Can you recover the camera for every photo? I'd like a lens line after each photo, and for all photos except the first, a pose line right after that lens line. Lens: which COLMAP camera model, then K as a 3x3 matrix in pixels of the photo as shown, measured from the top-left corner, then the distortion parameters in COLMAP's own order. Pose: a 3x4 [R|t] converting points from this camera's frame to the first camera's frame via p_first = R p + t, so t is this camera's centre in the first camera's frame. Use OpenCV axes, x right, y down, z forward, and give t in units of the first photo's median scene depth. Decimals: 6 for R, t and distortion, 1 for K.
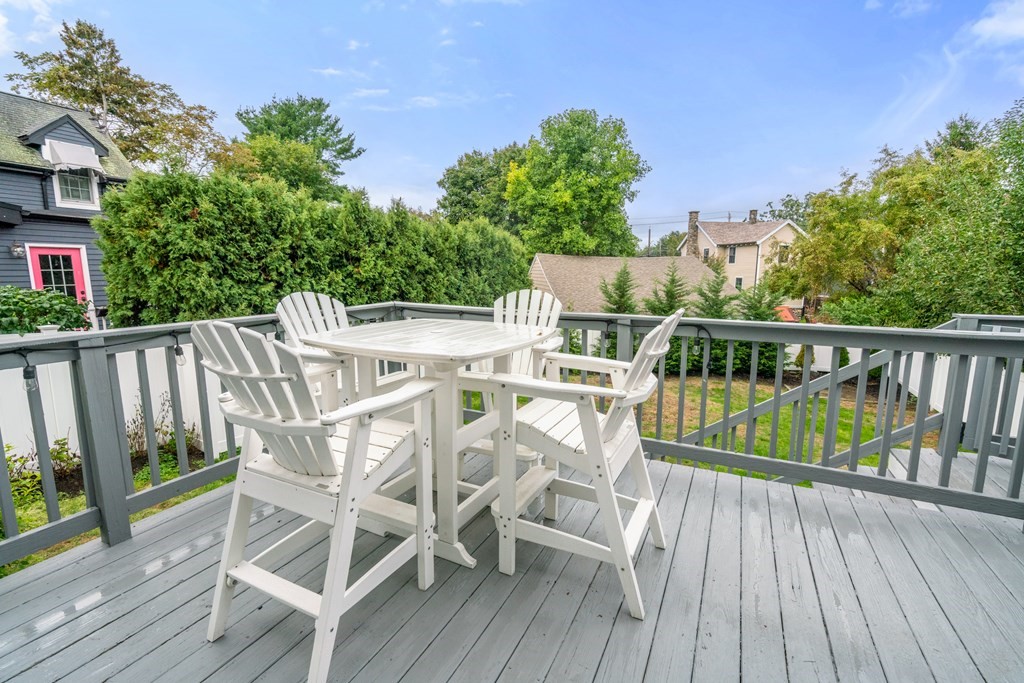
lens RADIAL K [[461.3, 0, 509.6], [0, 461.3, 341.4], [0, 0, 1]] dist [-0.000104, 0.000006]
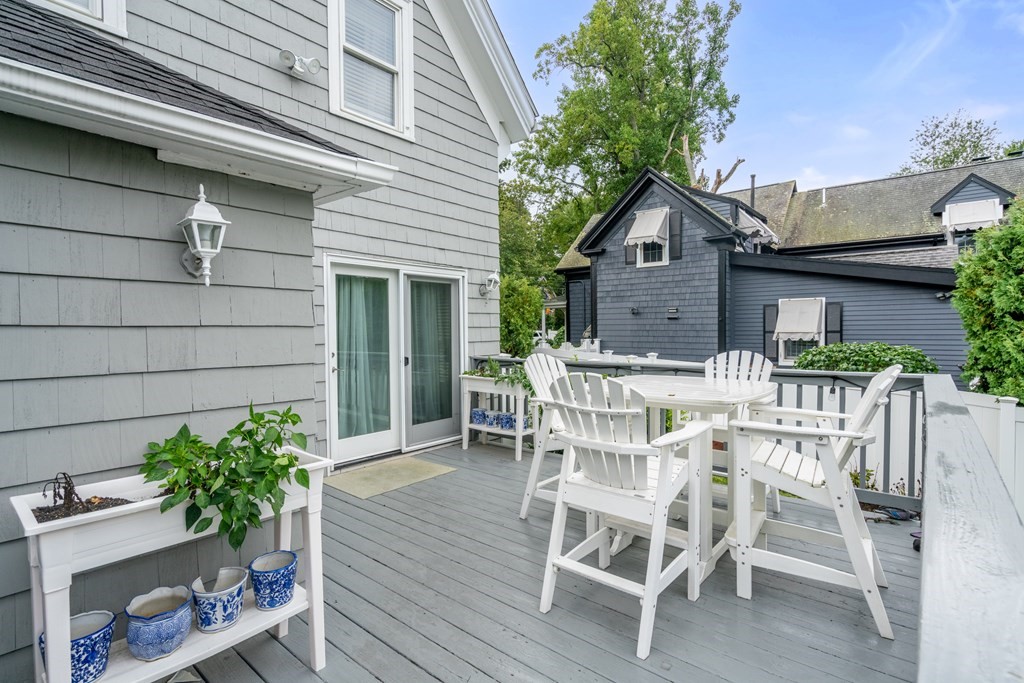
lens RADIAL K [[496.7, 0, 512.8], [0, 496.7, 337.7], [0, 0, 1]] dist [0.001713, 0.000383]
pose [[0.993409, 0.001735, -0.114608, -0.472126], [-0.018721, 0.988914, -0.147301, 0.064584], [0.113082, 0.148476, 0.982429, -0.392300]]
